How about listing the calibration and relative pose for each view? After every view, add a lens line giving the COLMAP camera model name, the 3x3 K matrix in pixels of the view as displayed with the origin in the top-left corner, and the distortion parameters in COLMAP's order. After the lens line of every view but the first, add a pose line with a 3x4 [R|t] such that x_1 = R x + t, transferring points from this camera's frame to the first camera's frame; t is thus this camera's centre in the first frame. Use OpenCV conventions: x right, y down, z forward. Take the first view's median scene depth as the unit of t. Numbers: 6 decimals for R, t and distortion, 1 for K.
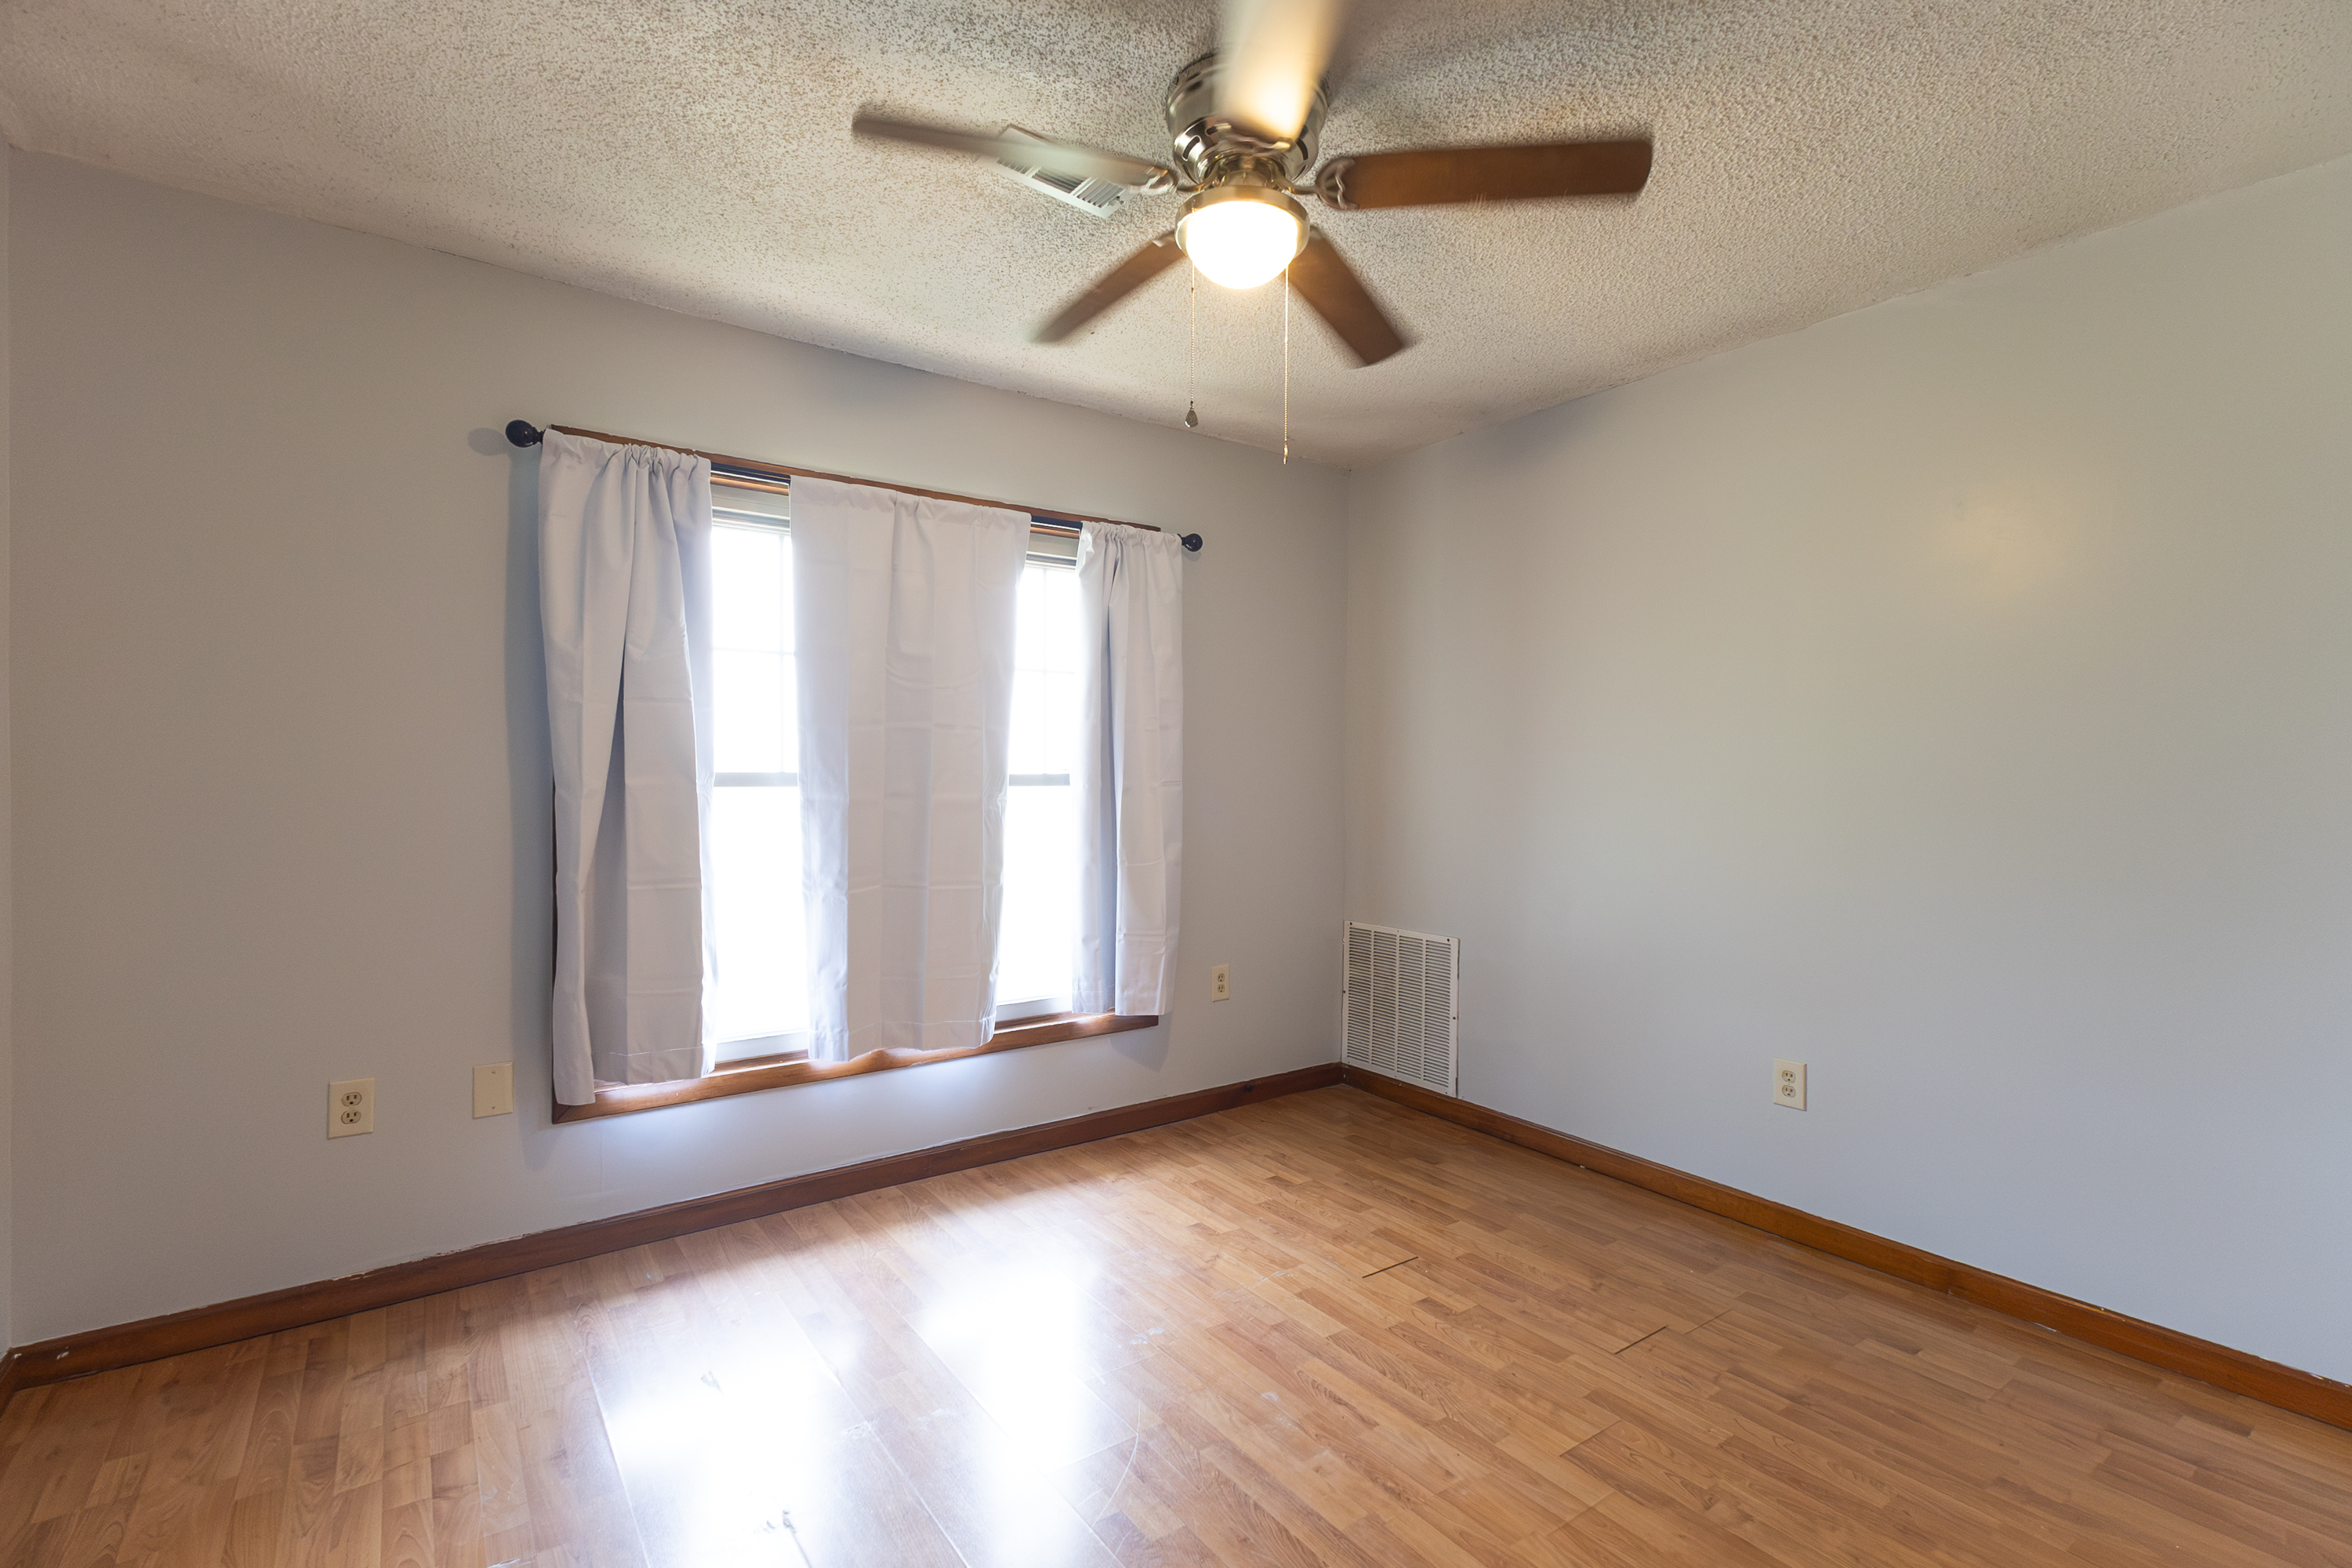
lens RADIAL K [[1070.1, 0, 1172.6], [0, 1070.1, 787.8], [0, 0, 1]] dist [0.024803, -0.009552]
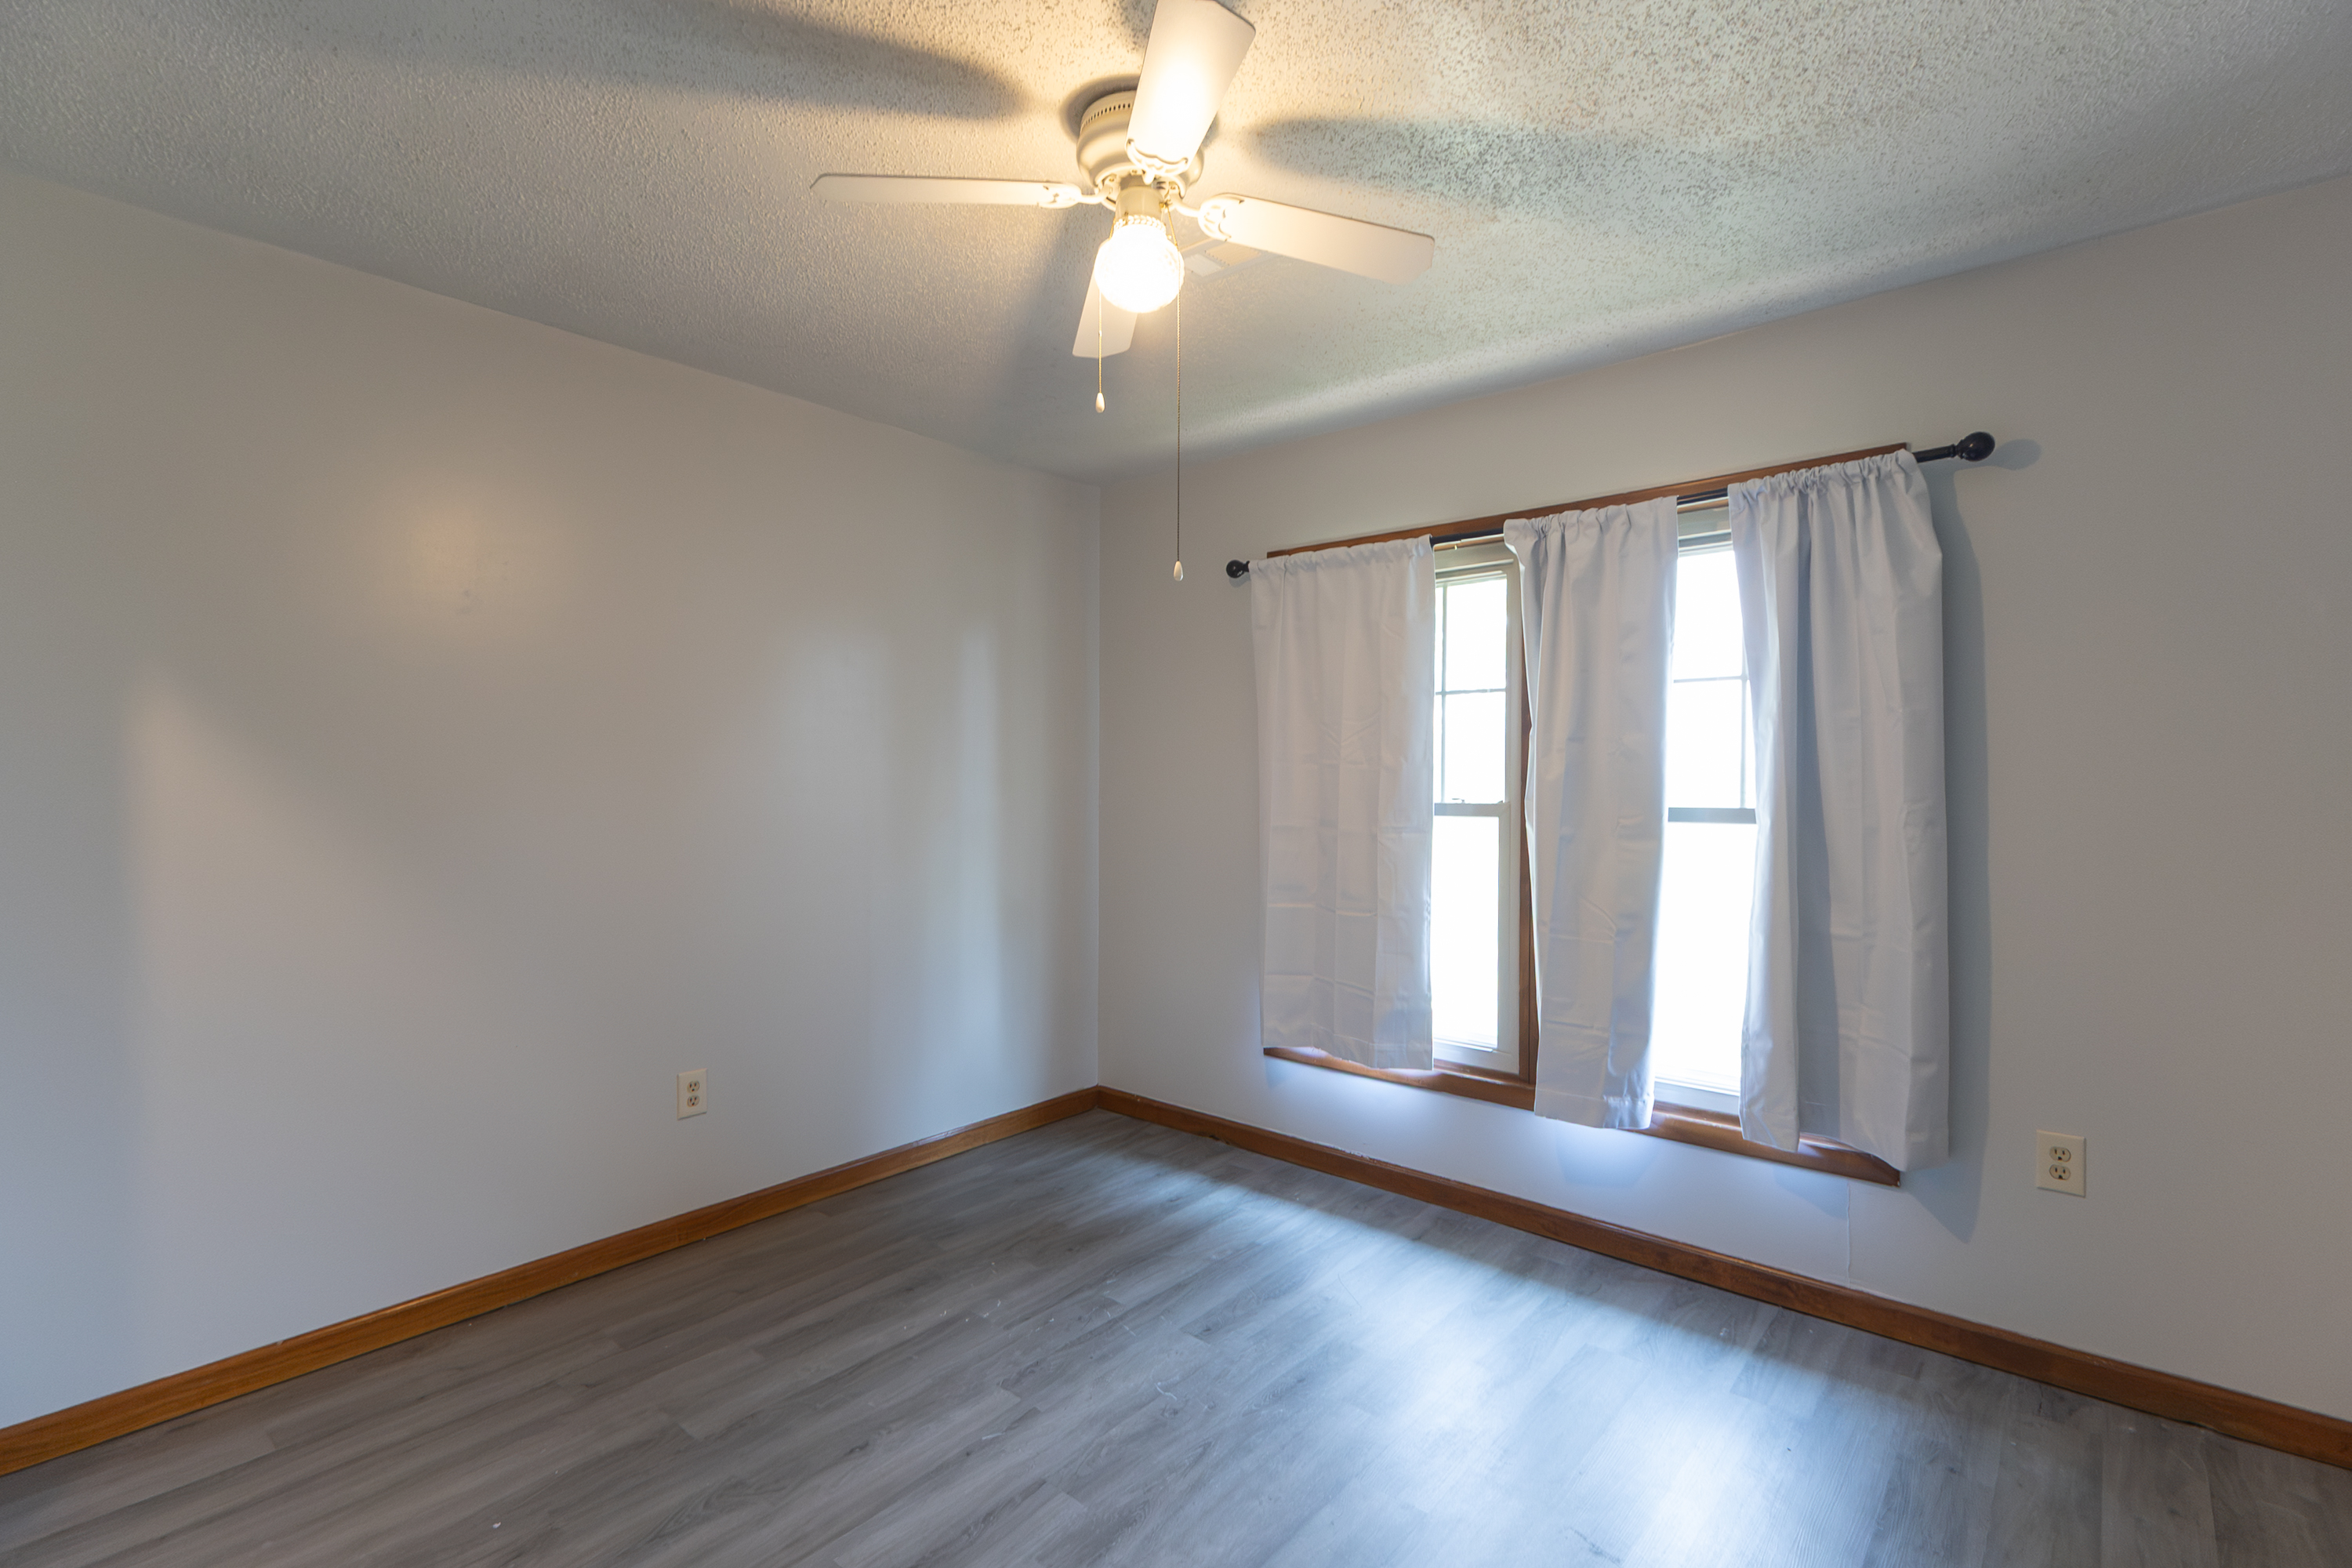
lens RADIAL K [[1070.1, 0, 1172.6], [0, 1070.1, 787.8], [0, 0, 1]] dist [0.024803, -0.009552]
pose [[0.243028, -0.009494, -0.969973, 0.591723], [-0.027552, 0.999481, -0.016686, -0.003224], [0.969628, 0.030780, 0.242640, 0.434474]]
